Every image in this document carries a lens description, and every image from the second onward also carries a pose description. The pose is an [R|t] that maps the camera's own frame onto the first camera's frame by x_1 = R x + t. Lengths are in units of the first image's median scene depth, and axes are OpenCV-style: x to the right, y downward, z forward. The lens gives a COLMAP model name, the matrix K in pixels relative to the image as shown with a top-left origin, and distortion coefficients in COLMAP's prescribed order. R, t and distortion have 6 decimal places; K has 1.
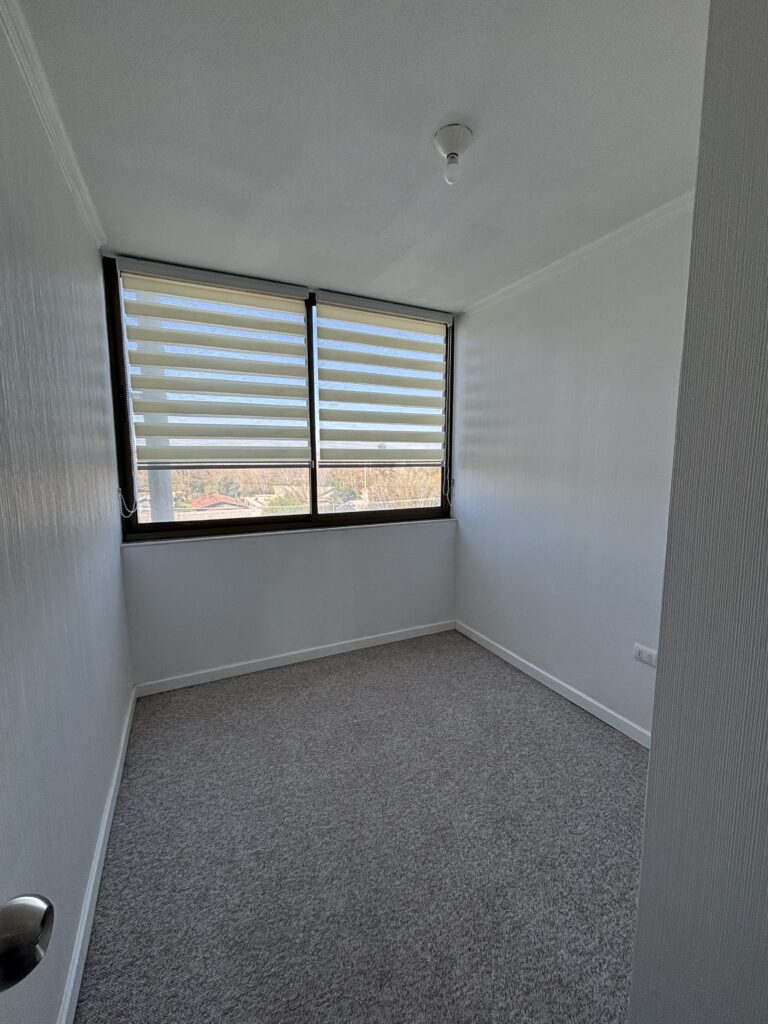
lens RADIAL K [[414.9, 0, 384.0], [0, 414.9, 512.0], [0, 0, 1]] dist [-0.012446, 0.002716]
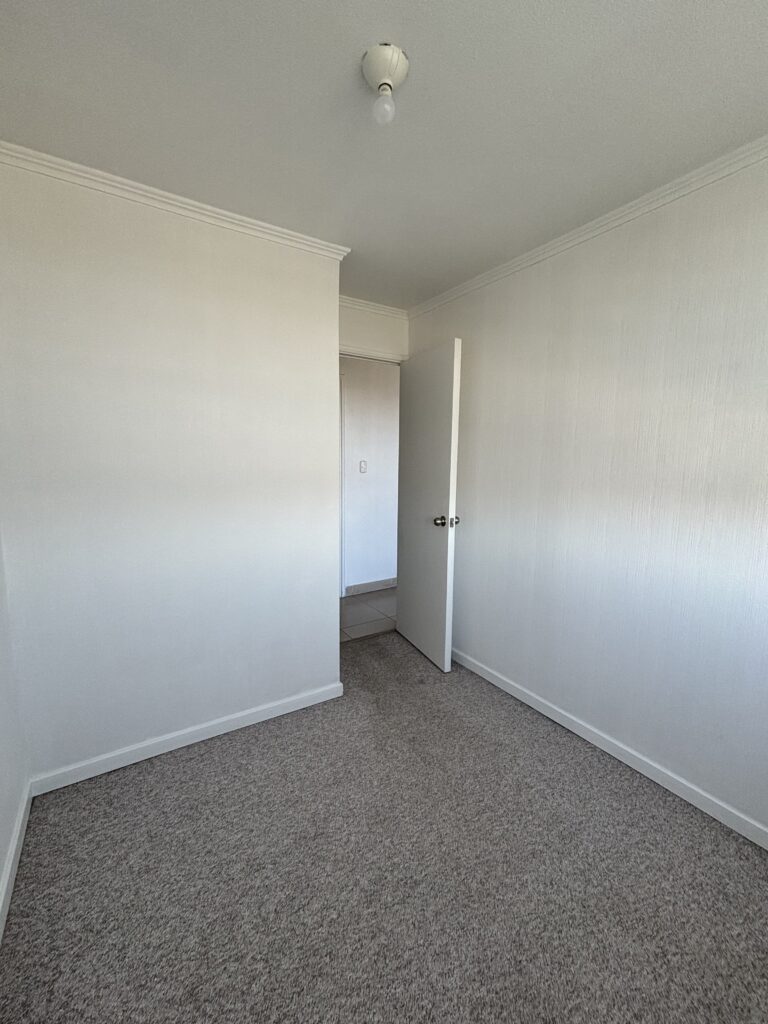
lens RADIAL K [[414.9, 0, 384.0], [0, 414.9, 512.0], [0, 0, 1]] dist [-0.012446, 0.002716]
pose [[-0.993678, 0.007153, -0.112040, 0.237964], [-0.021455, 0.967478, 0.252045, -0.240475], [0.110199, 0.252855, -0.961208, 1.803178]]
